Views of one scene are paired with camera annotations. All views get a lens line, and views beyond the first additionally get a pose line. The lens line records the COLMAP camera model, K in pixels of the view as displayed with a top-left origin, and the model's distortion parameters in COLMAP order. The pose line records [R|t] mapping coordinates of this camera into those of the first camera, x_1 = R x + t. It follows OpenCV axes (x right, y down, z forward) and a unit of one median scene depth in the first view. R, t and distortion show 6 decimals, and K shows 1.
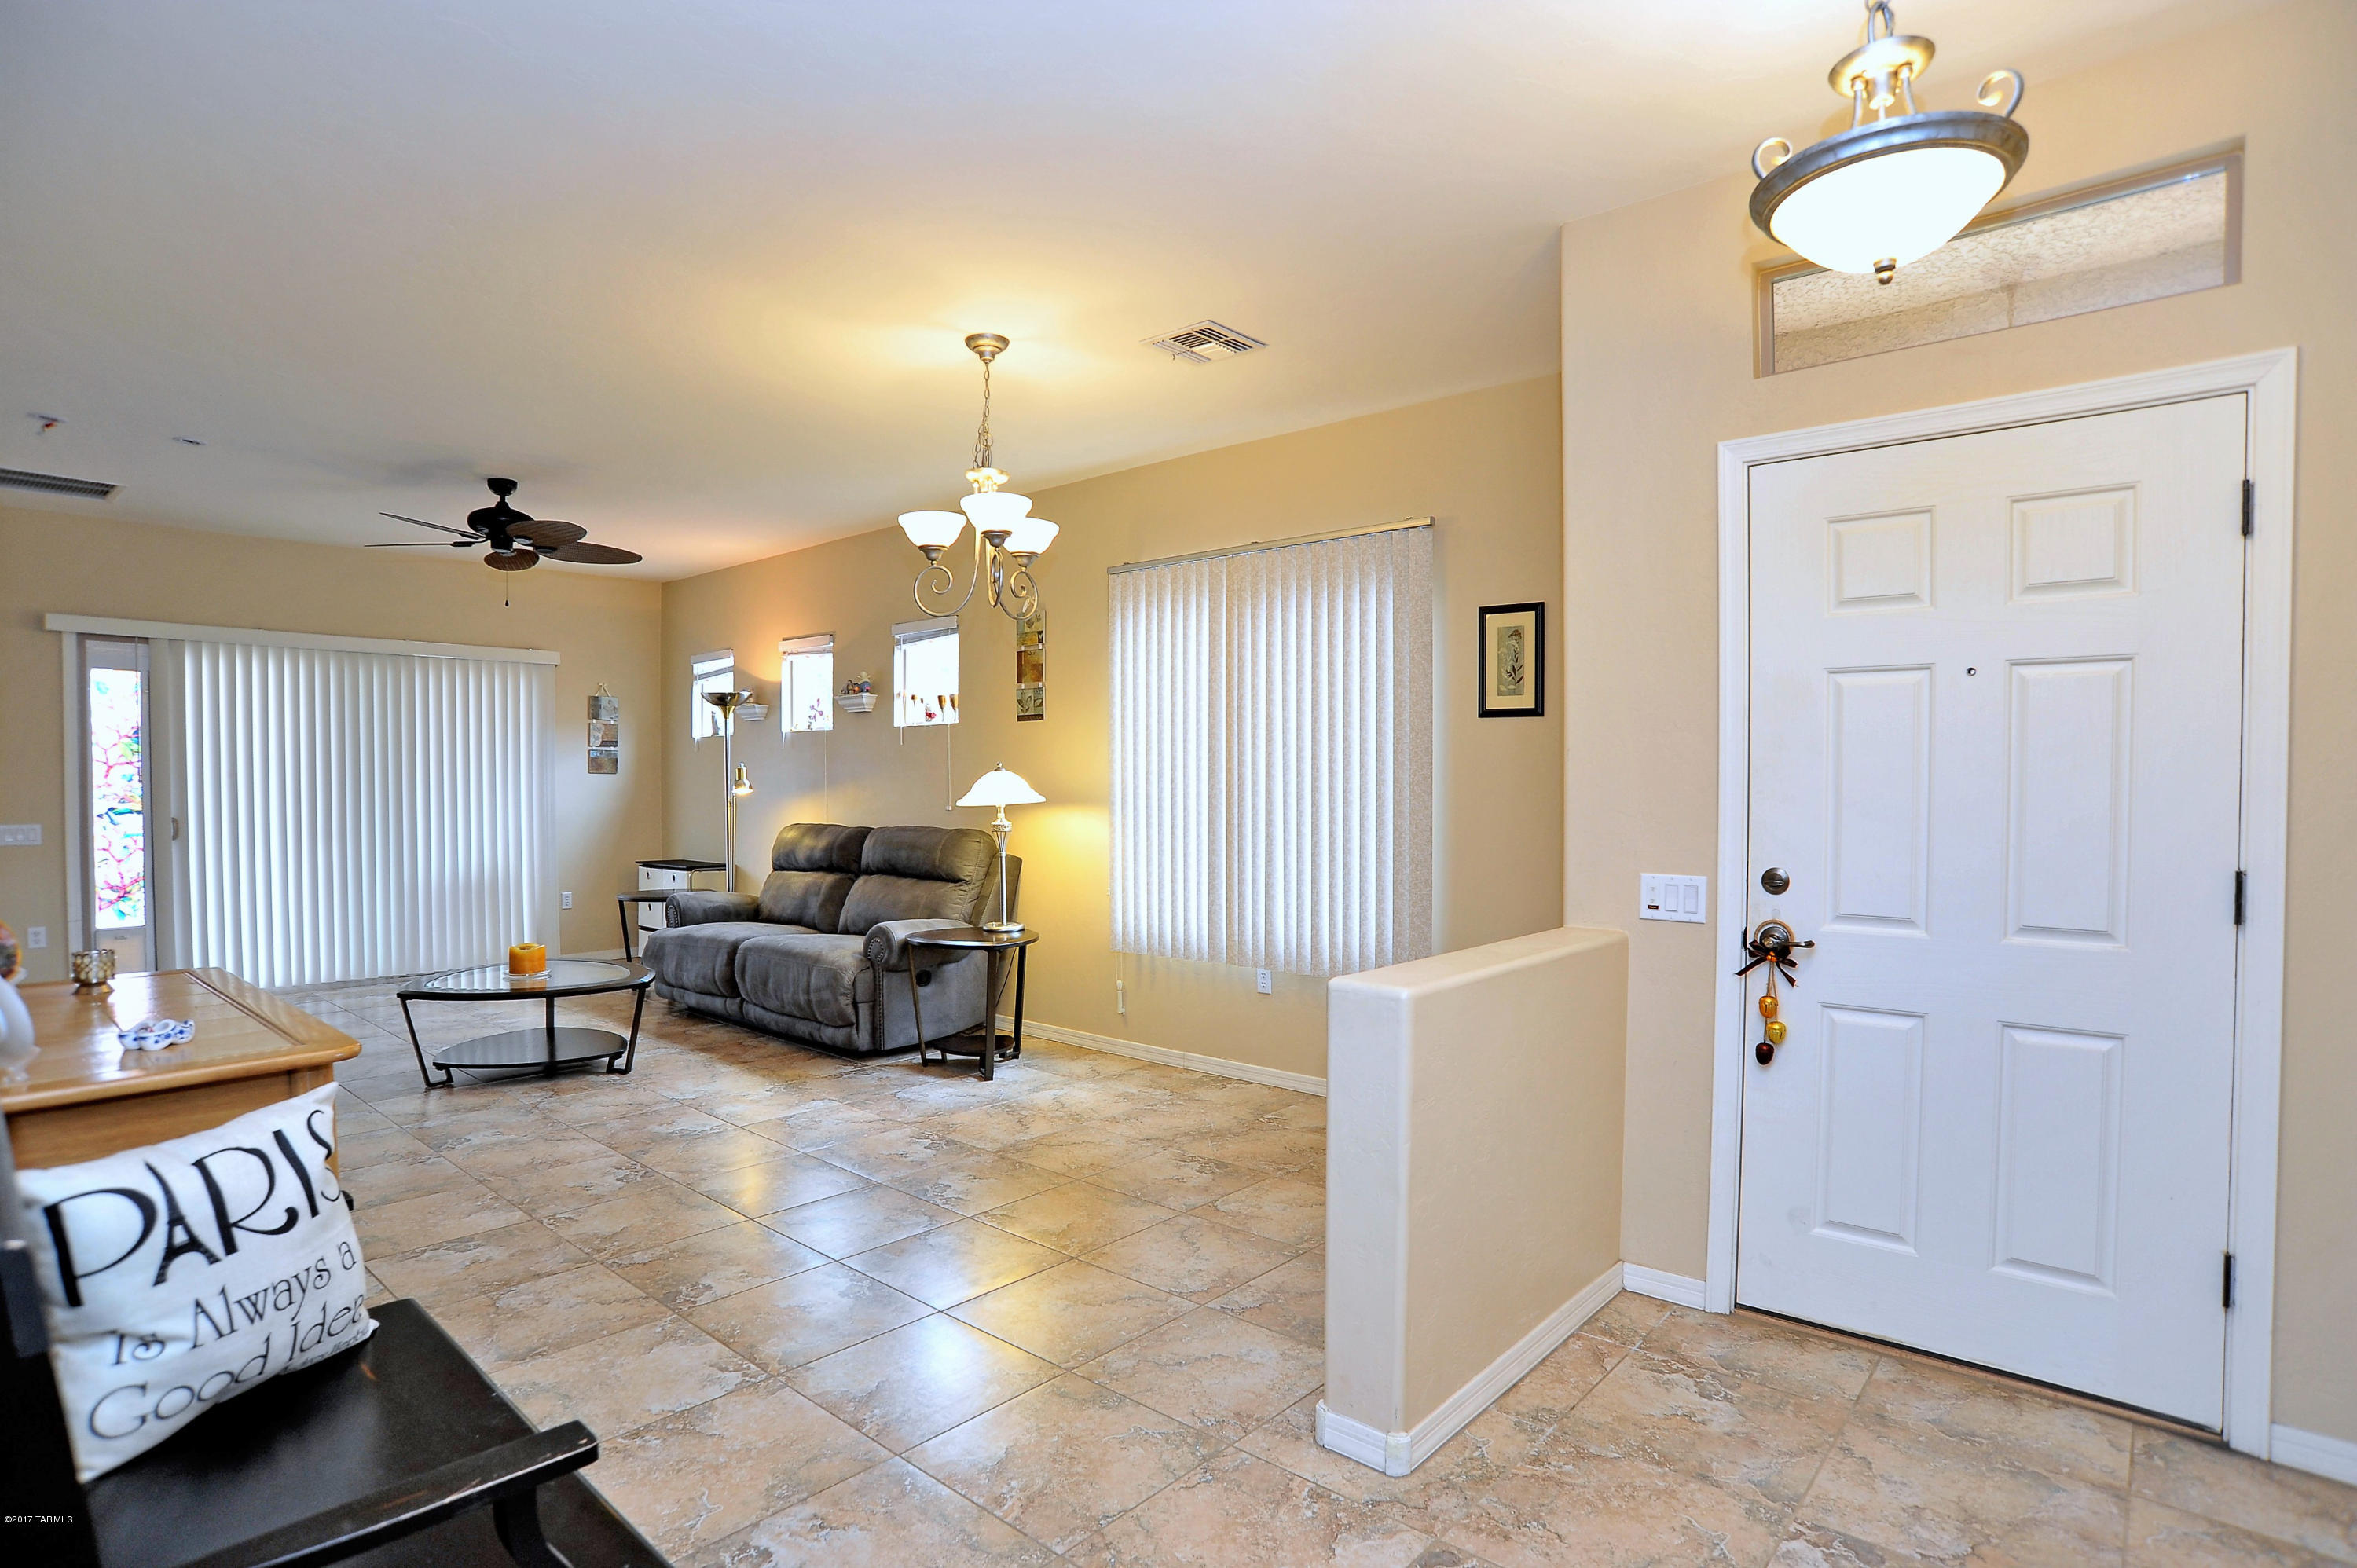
lens RADIAL K [[1206.0, 0, 1178.5], [0, 1206.0, 784.0], [0, 0, 1]] dist [-0.083030, 0.035533]
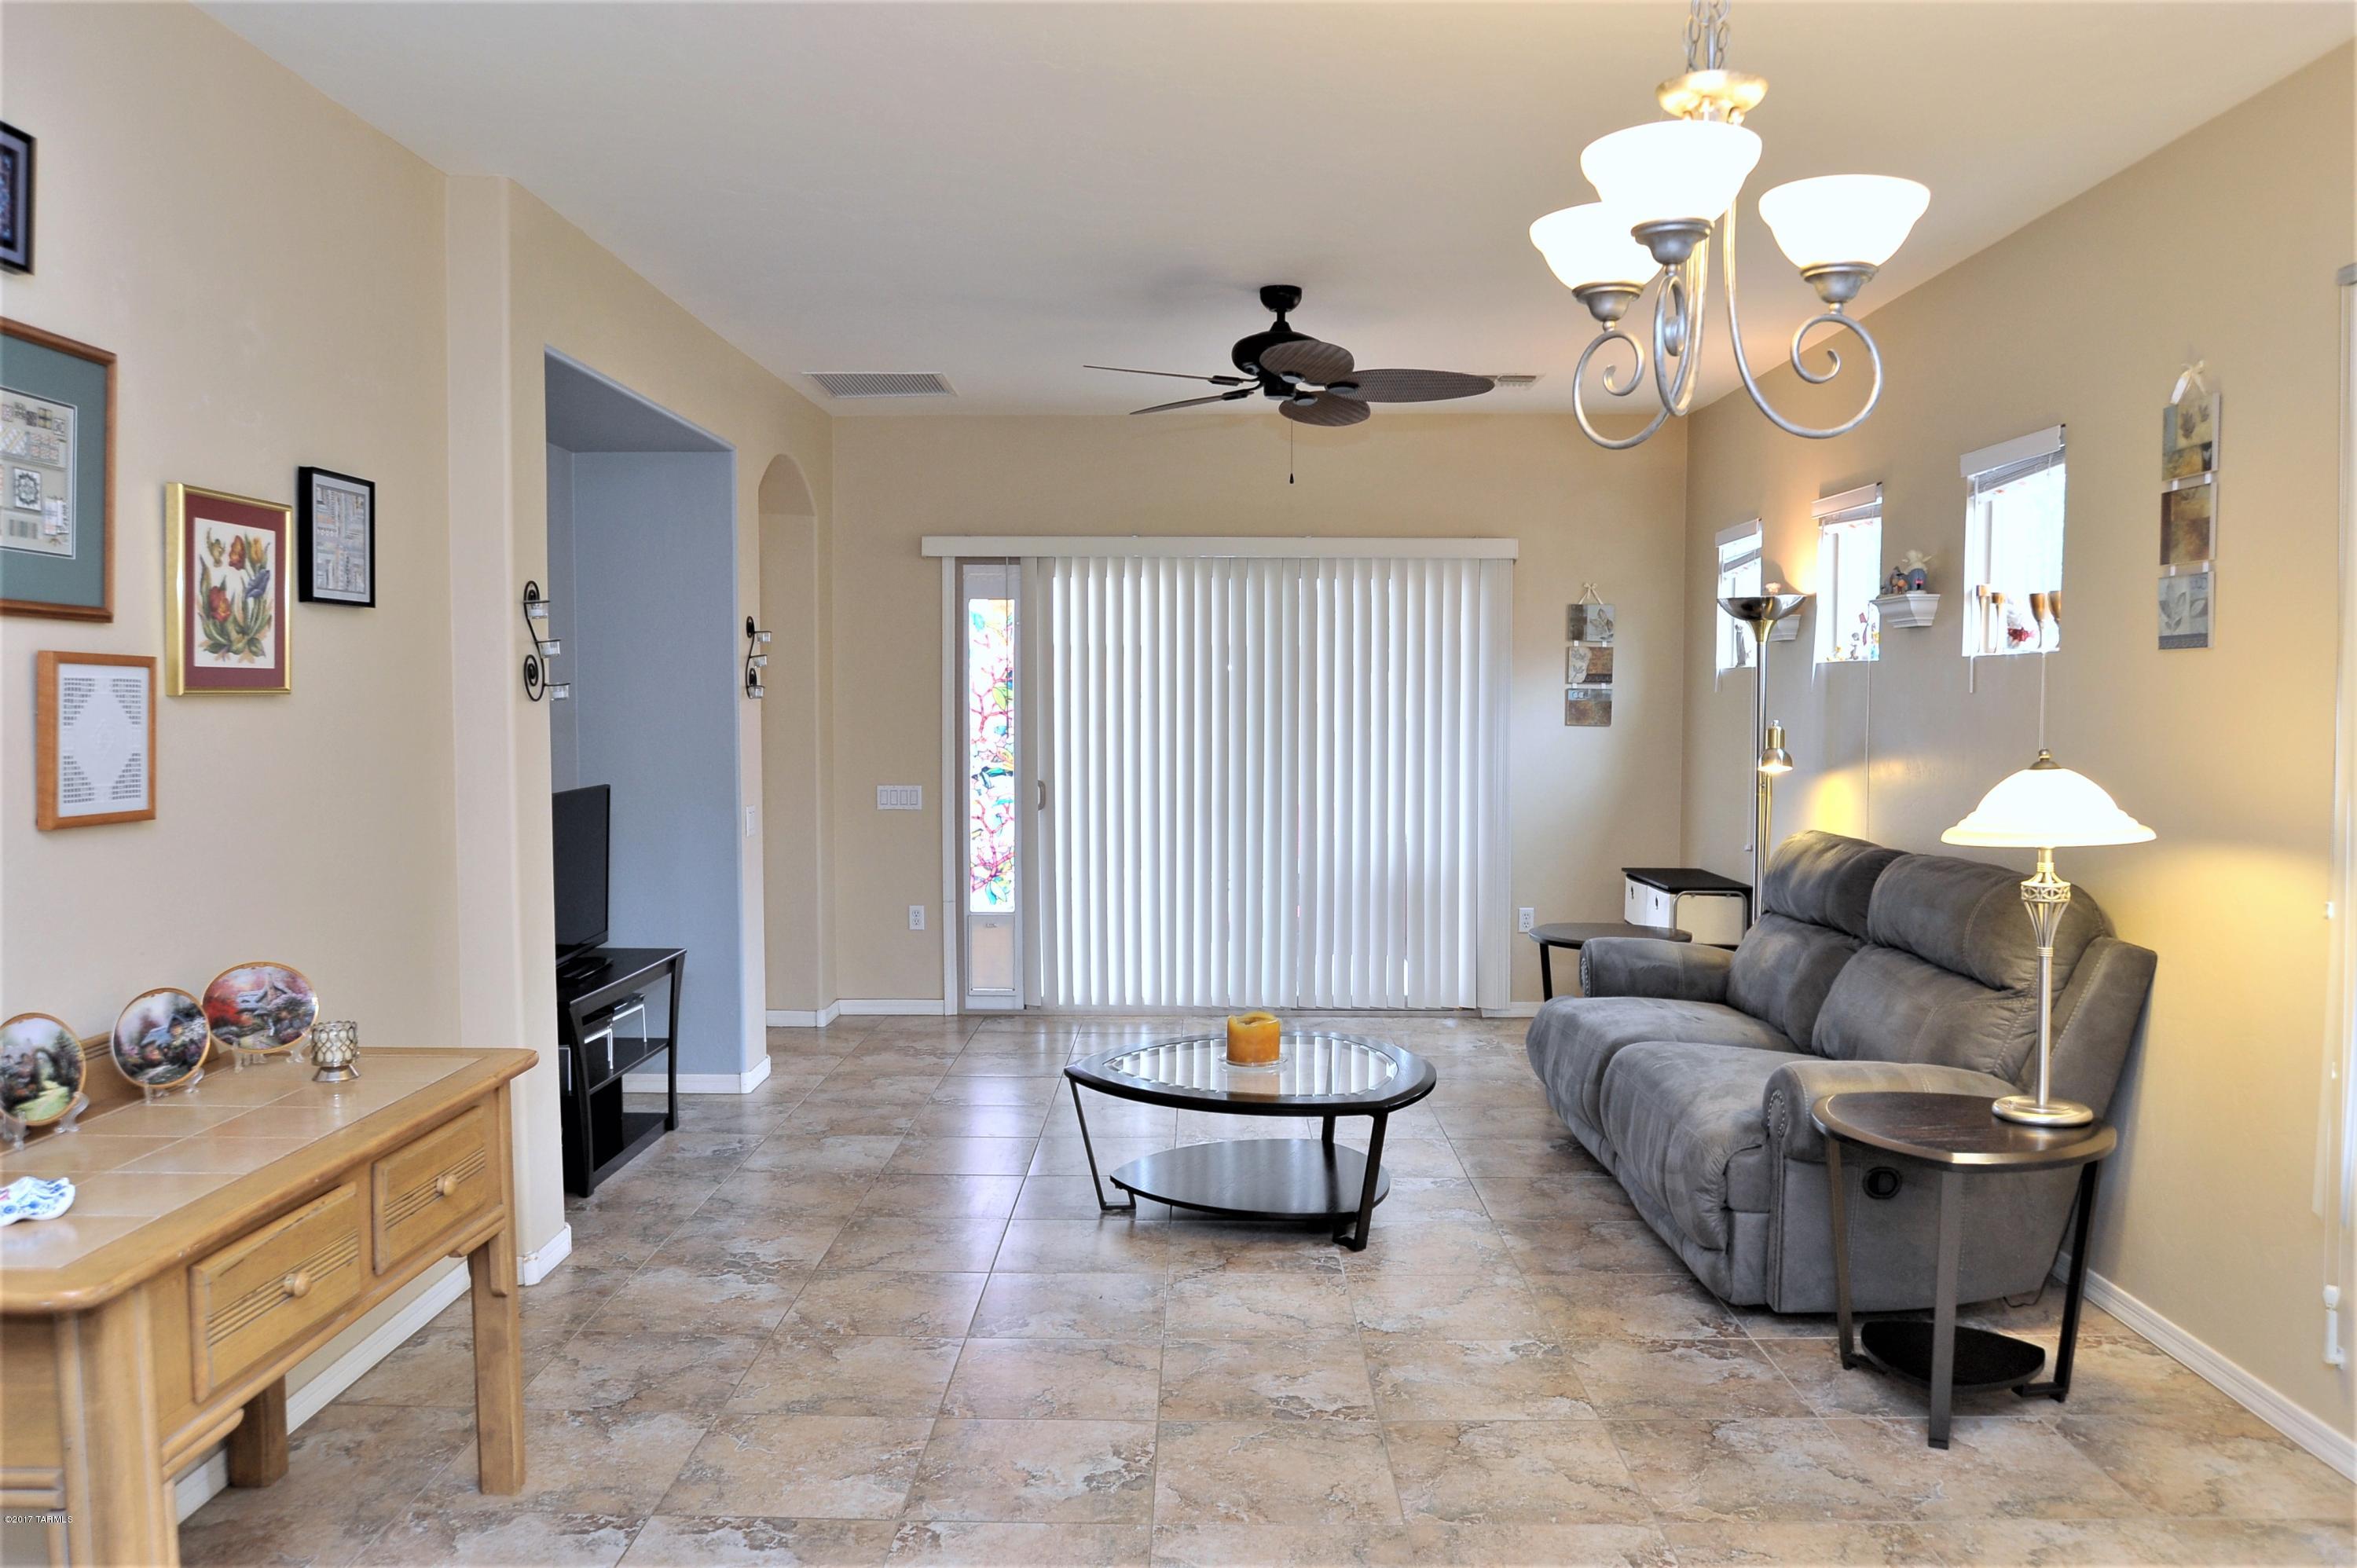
lens RADIAL K [[1741.5, 0, 1174.5], [0, 1741.5, 809.5], [0, 0, 1]] dist [-0.107260, 0.084083]
pose [[0.645001, 0.052899, -0.762349, 0.116736], [-0.004950, 0.997870, 0.065053, -0.032489], [0.764166, -0.038186, 0.643888, 0.314631]]
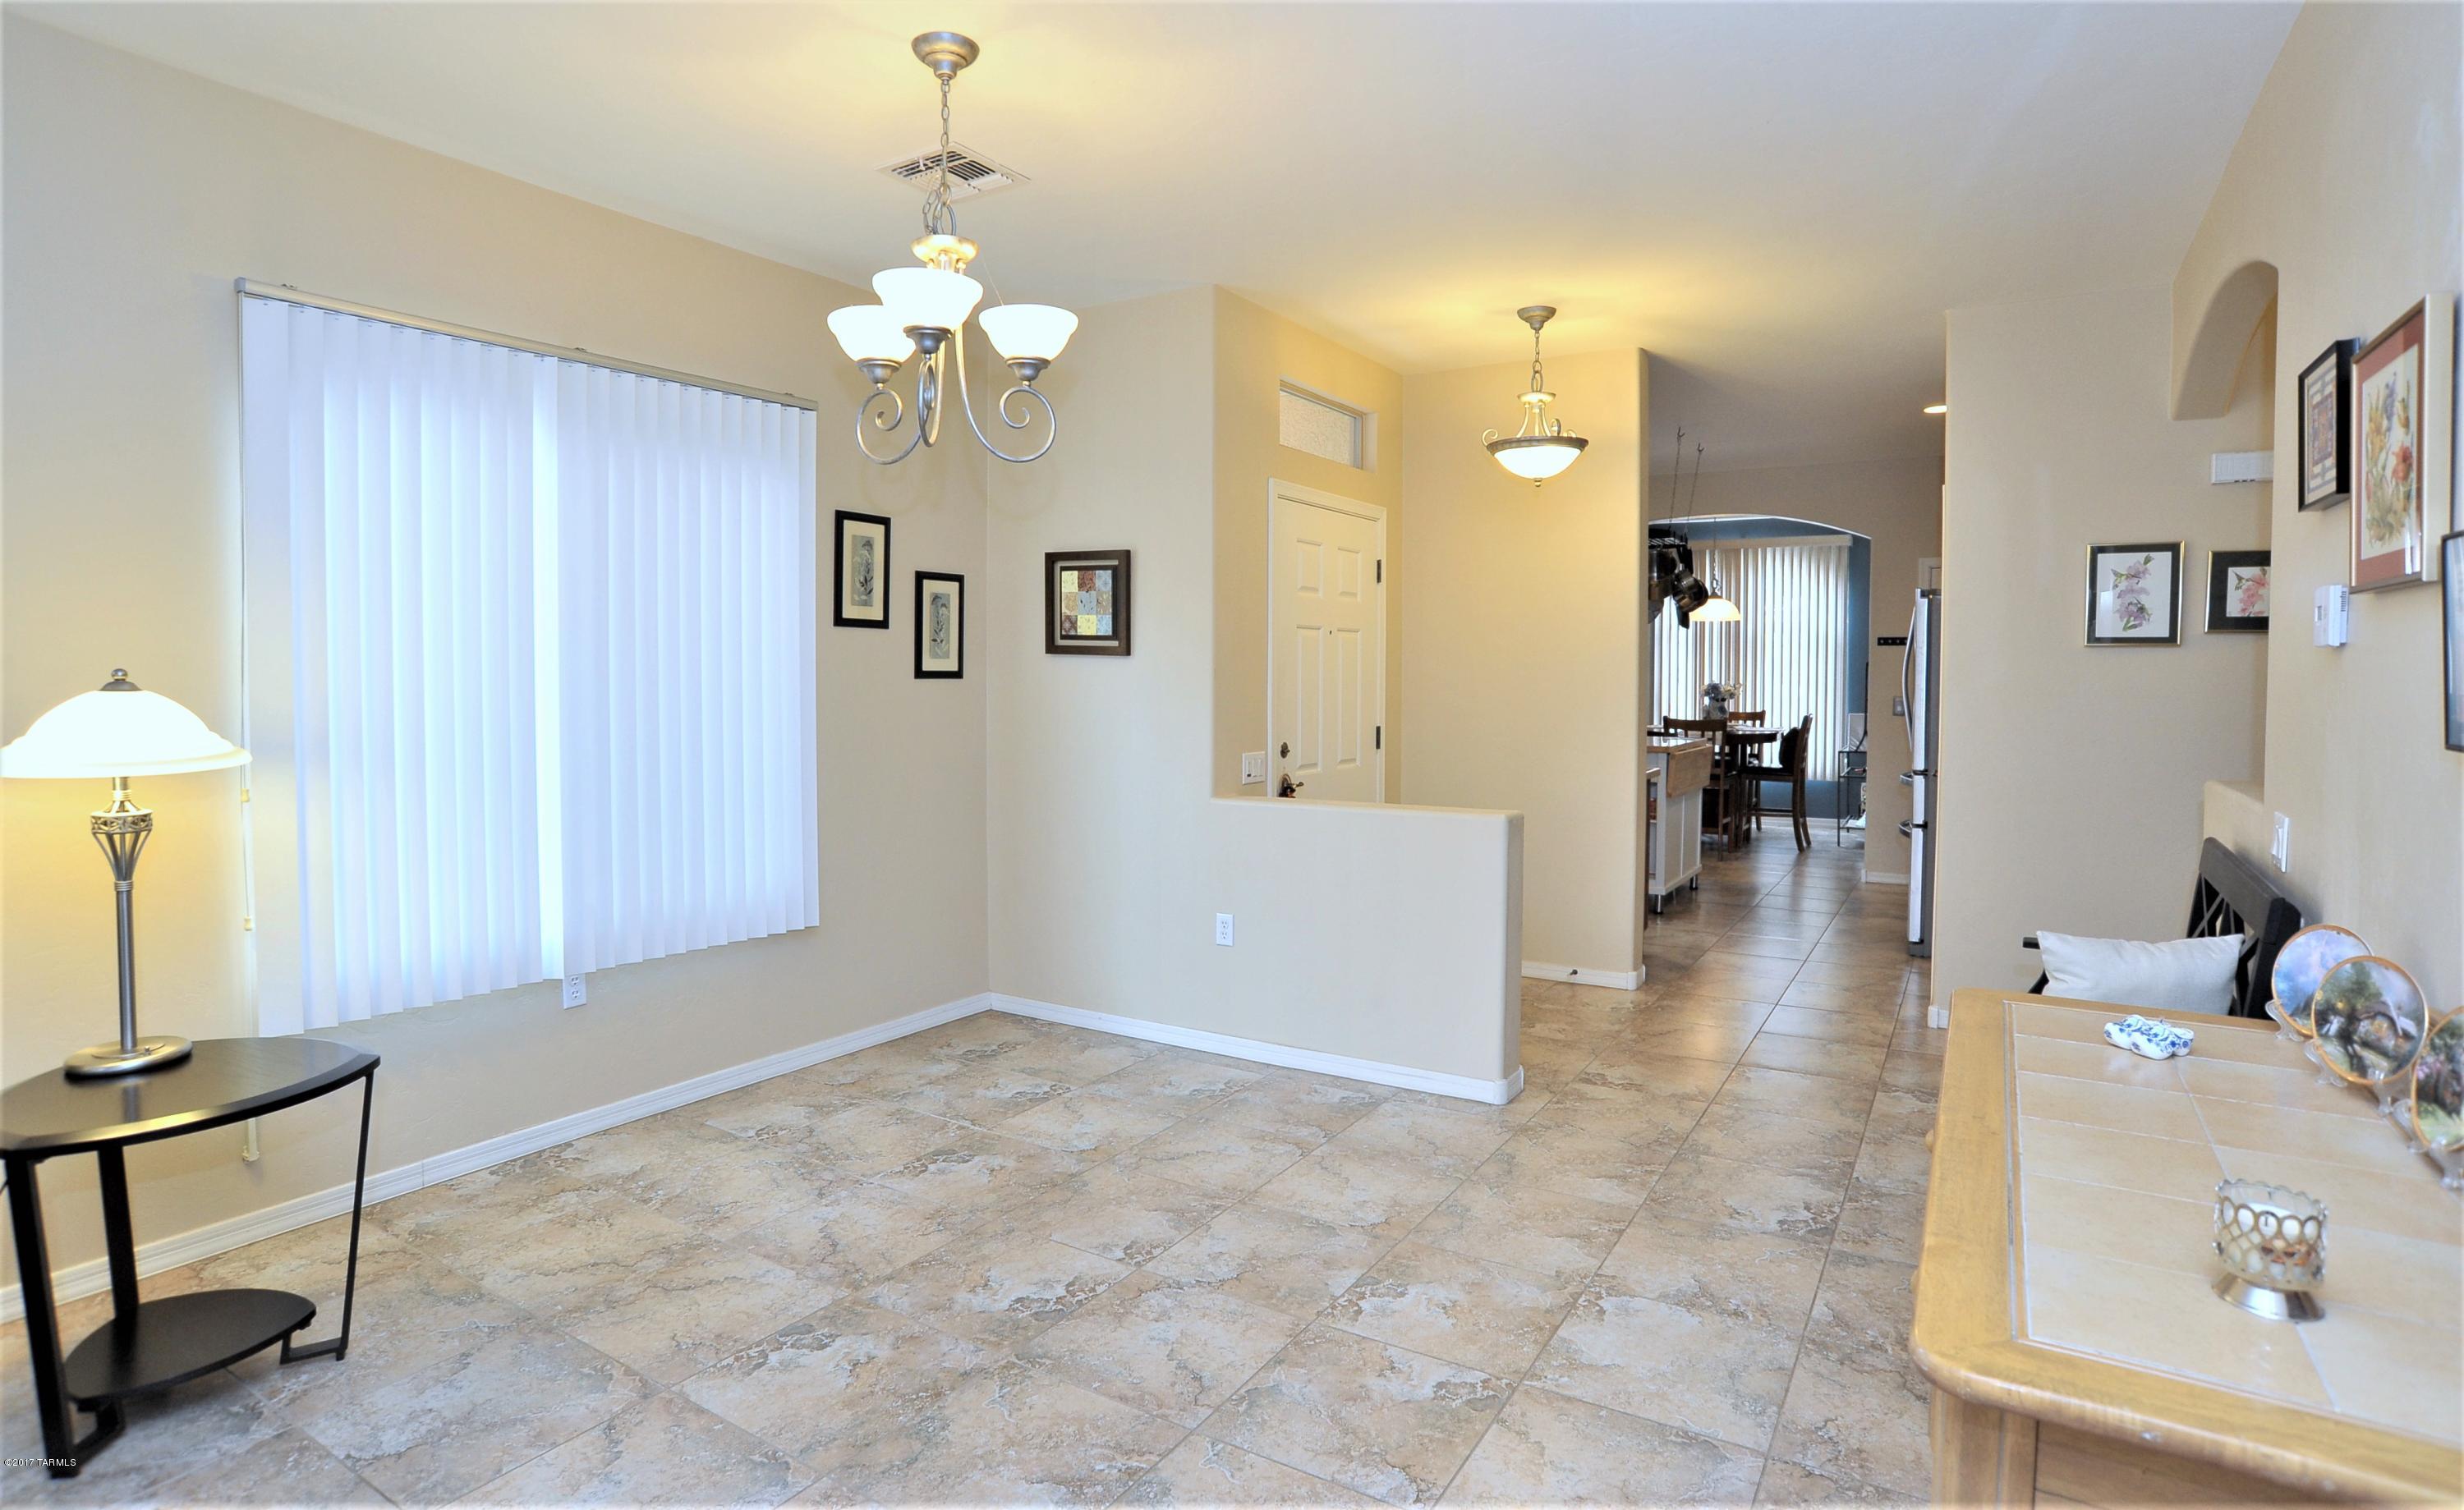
lens RADIAL K [[1254.0, 0, 1233.1], [0, 1254.0, 694.6], [0, 0, 1]] dist [-0.061298, 0.000271]
pose [[-0.165030, -0.019683, 0.986092, -0.573614], [-0.000114, 0.999801, 0.019938, -0.015424], [-0.986289, 0.003178, -0.164999, 0.630729]]
